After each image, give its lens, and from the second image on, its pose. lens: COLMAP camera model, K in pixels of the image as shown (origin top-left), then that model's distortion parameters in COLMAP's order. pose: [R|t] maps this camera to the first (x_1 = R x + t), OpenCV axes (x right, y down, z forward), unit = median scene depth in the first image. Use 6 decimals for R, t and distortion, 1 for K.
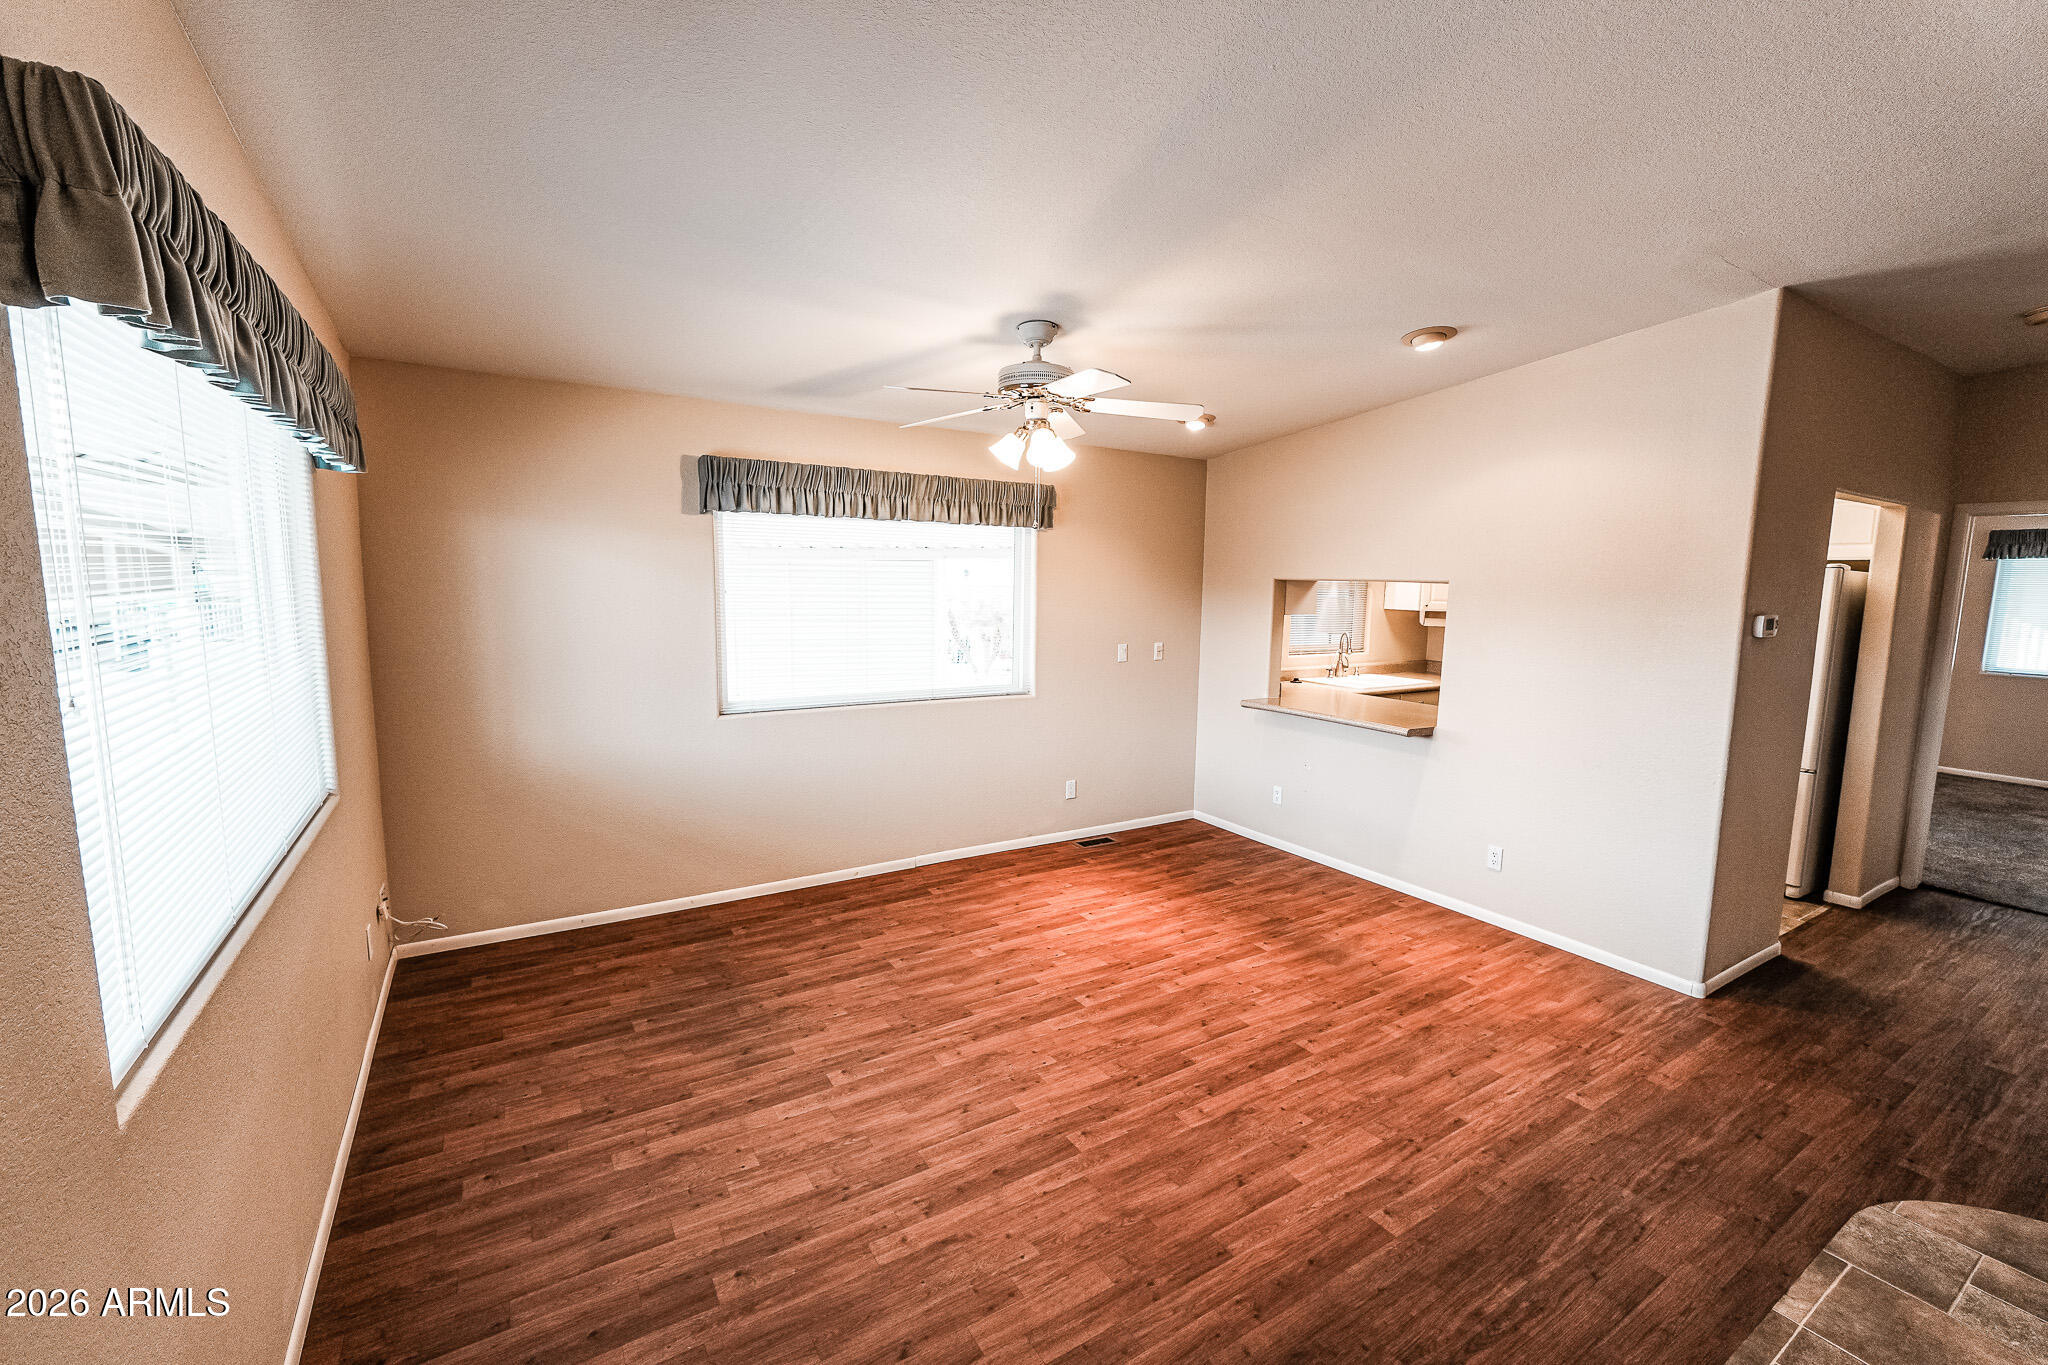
lens RADIAL K [[851.6, 0, 1030.9], [0, 851.6, 676.6], [0, 0, 1]] dist [-0.002176, 0.000331]
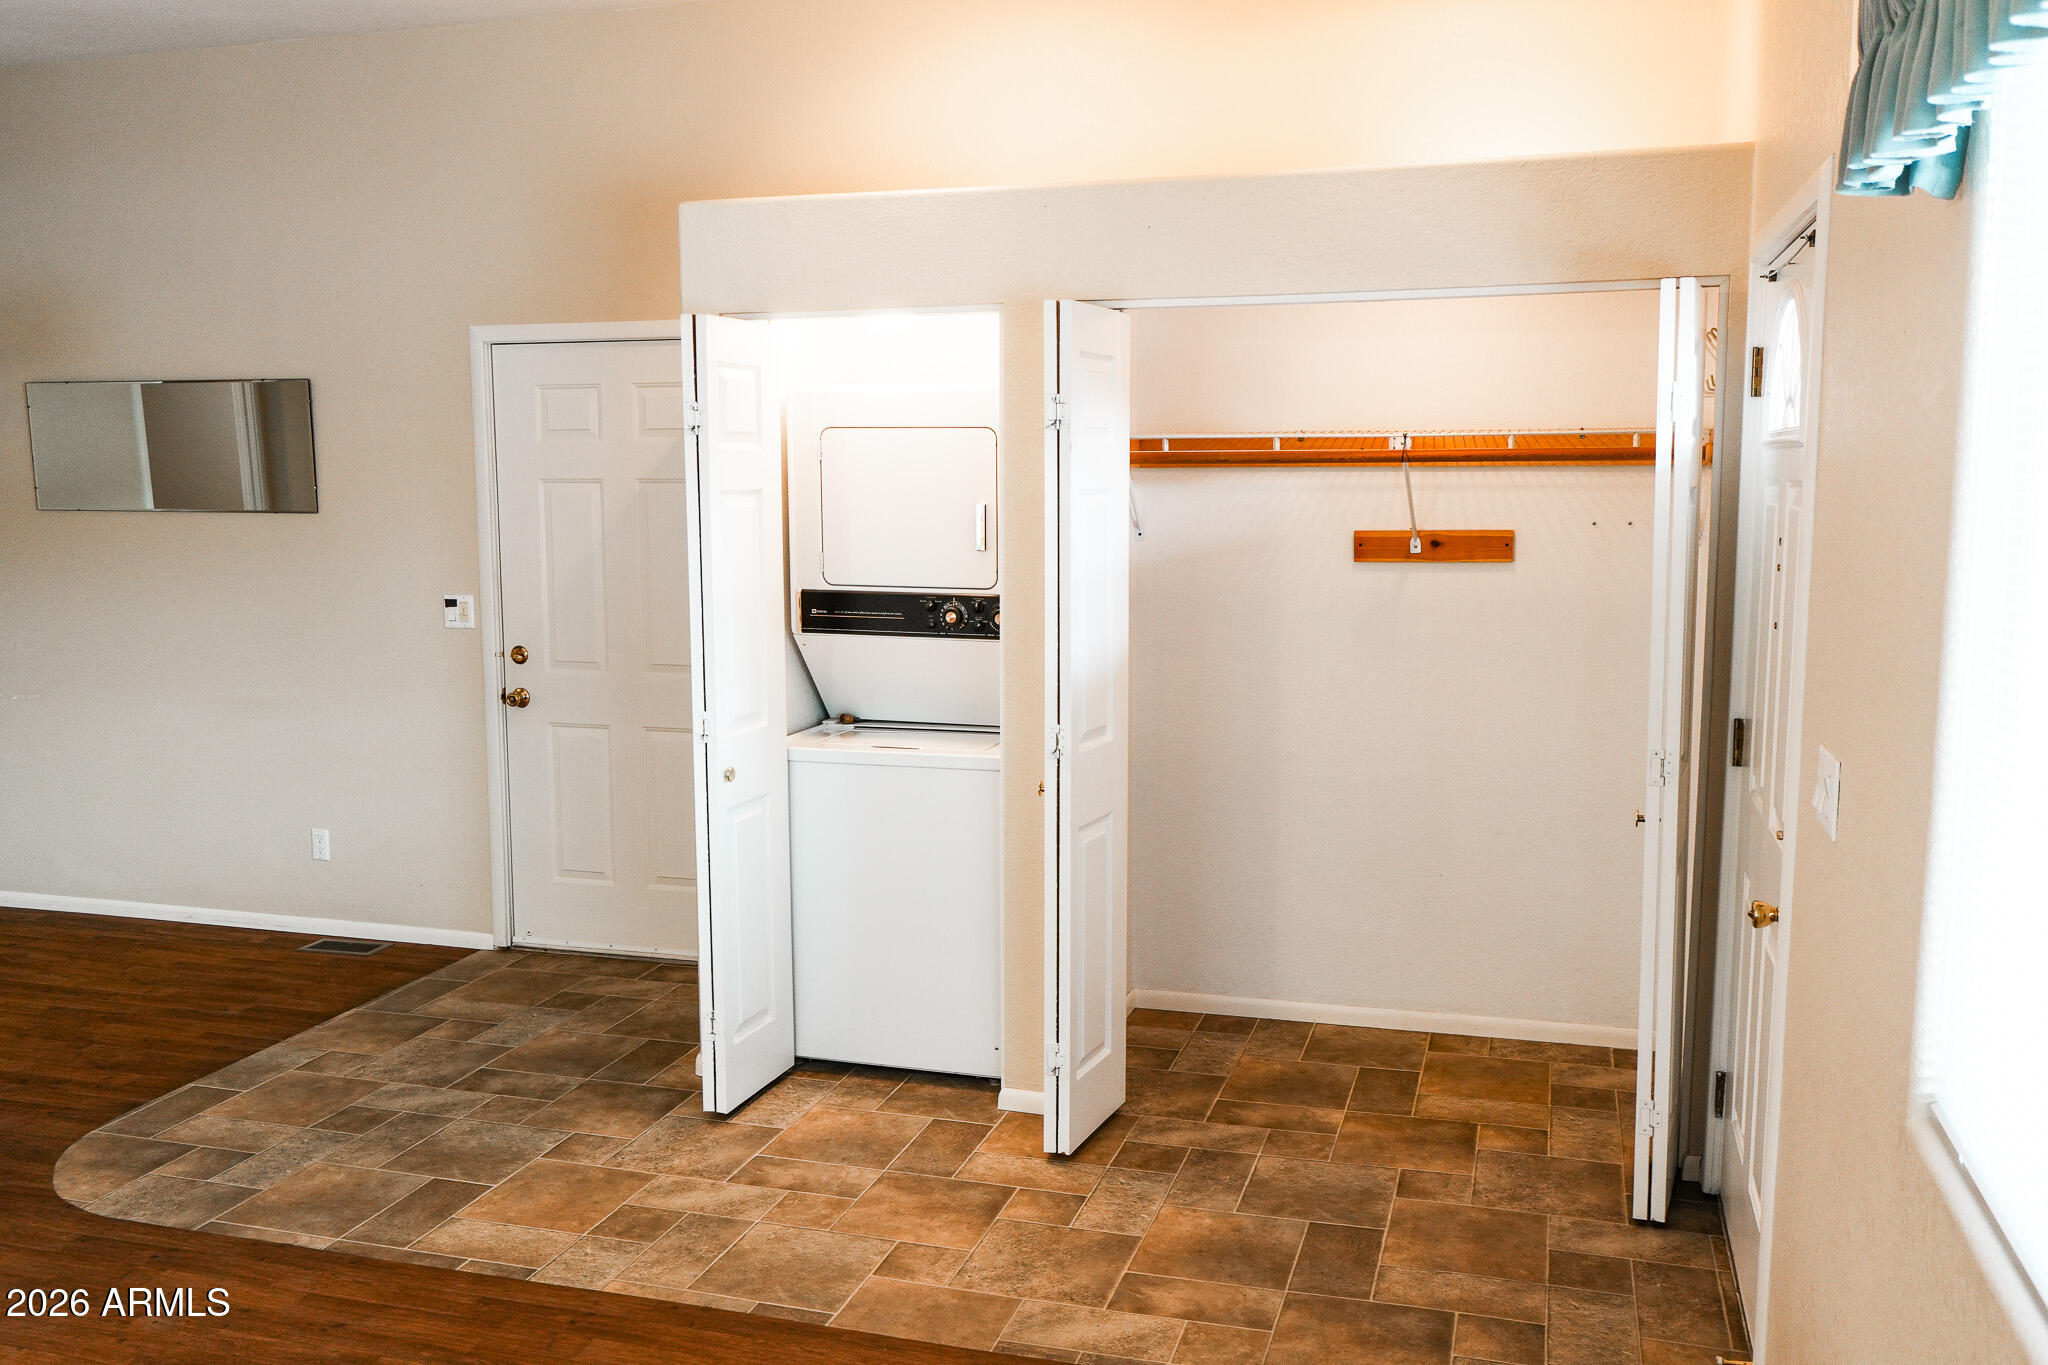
lens RADIAL K [[1707.5, 0, 1026.8], [0, 1707.5, 672.0], [0, 0, 1]] dist [0.002088, -0.004441]
pose [[-0.655796, -0.103735, 0.747777, -0.493803], [0.083092, 0.974579, 0.208068, -0.098496], [-0.750352, 0.198584, -0.630505, 0.762137]]
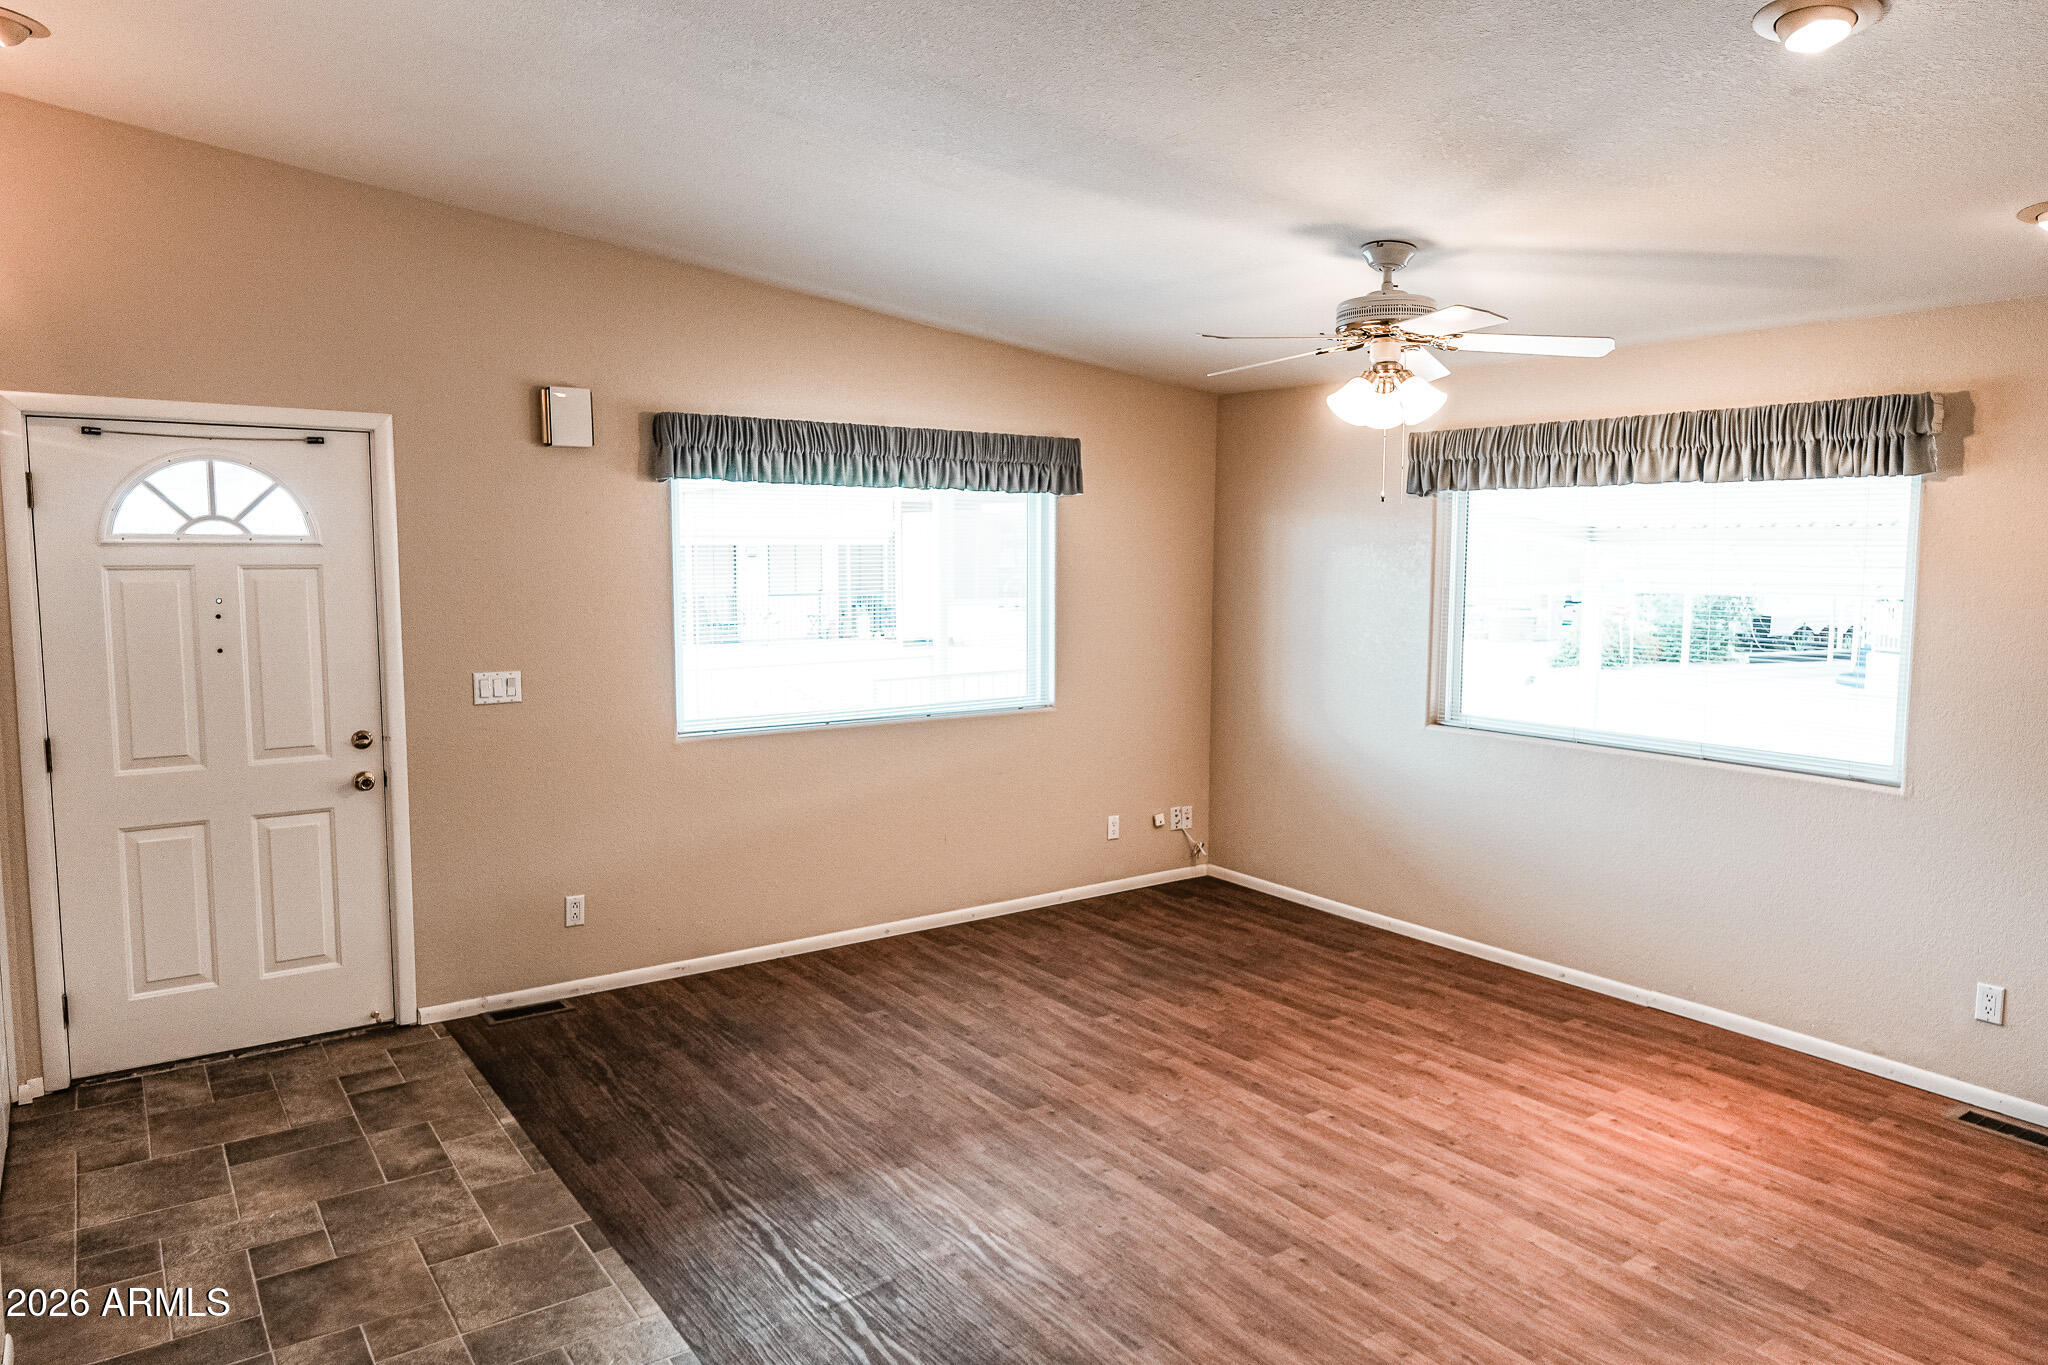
lens RADIAL K [[1319.8, 0, 1025.1], [0, 1319.8, 683.5], [0, 0, 1]] dist [-0.006672, -0.002696]
pose [[0.060197, 0.086384, -0.994442, 1.050363], [-0.122755, 0.989327, 0.078509, -0.055876], [0.990610, 0.117346, 0.070158, 0.537038]]
